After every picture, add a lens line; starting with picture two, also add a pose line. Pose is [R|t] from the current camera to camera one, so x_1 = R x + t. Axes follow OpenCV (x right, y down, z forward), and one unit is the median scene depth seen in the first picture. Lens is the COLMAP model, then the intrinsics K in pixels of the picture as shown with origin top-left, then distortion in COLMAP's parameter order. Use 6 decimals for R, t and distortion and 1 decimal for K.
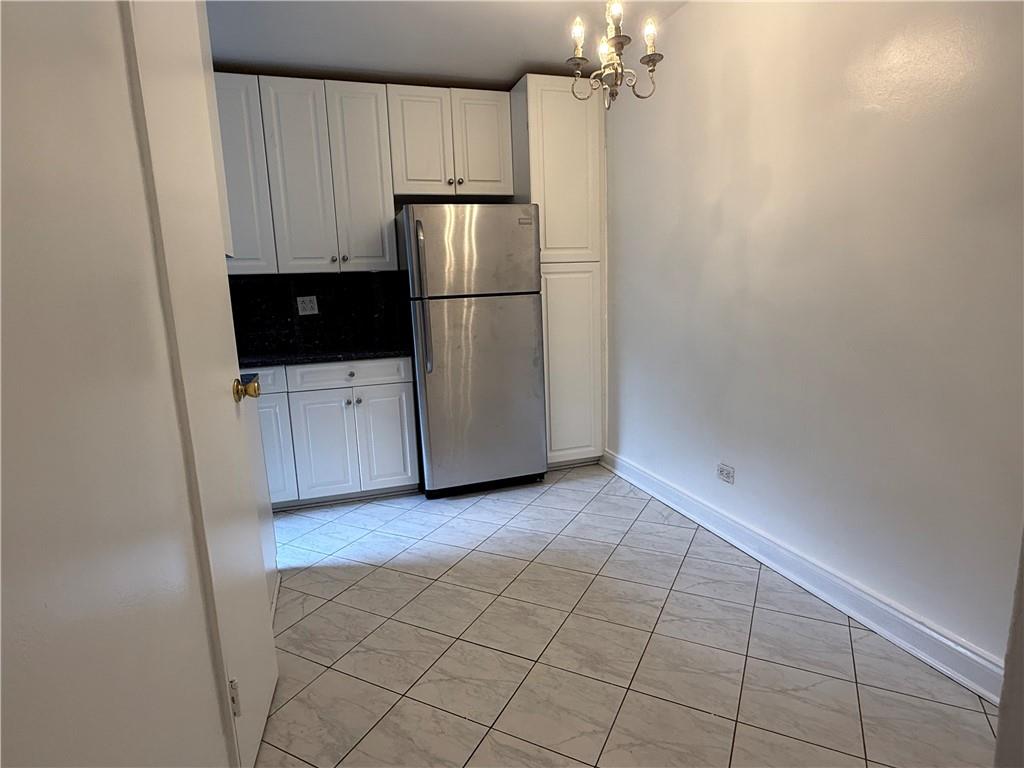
lens RADIAL K [[559.5, 0, 512.0], [0, 559.5, 384.0], [0, 0, 1]] dist [0.000674, 0.000071]
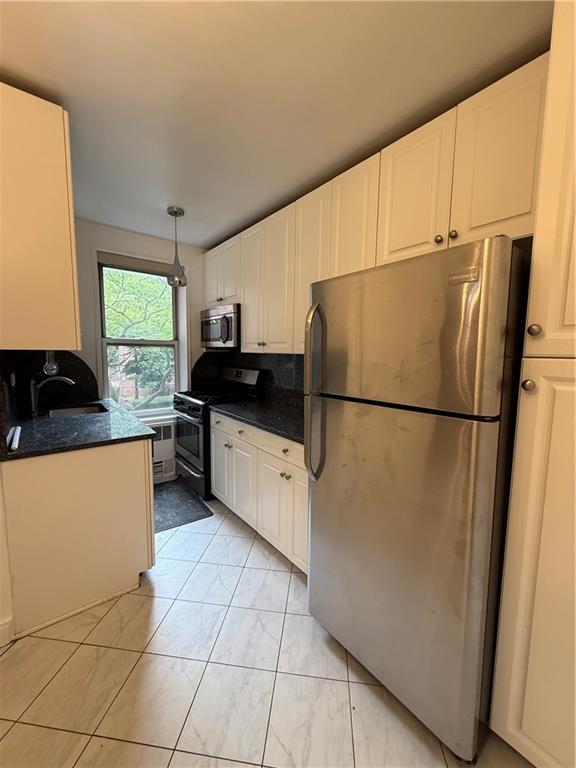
lens RADIAL K [[306.9, 0, 288.0], [0, 306.9, 384.0], [0, 0, 1]] dist [0.000215, -0.000115]
pose [[0.355820, 0.141031, -0.923852, 0.237864], [-0.185413, 0.979550, 0.078122, -0.188970], [0.915977, 0.143497, 0.374693, 0.767459]]
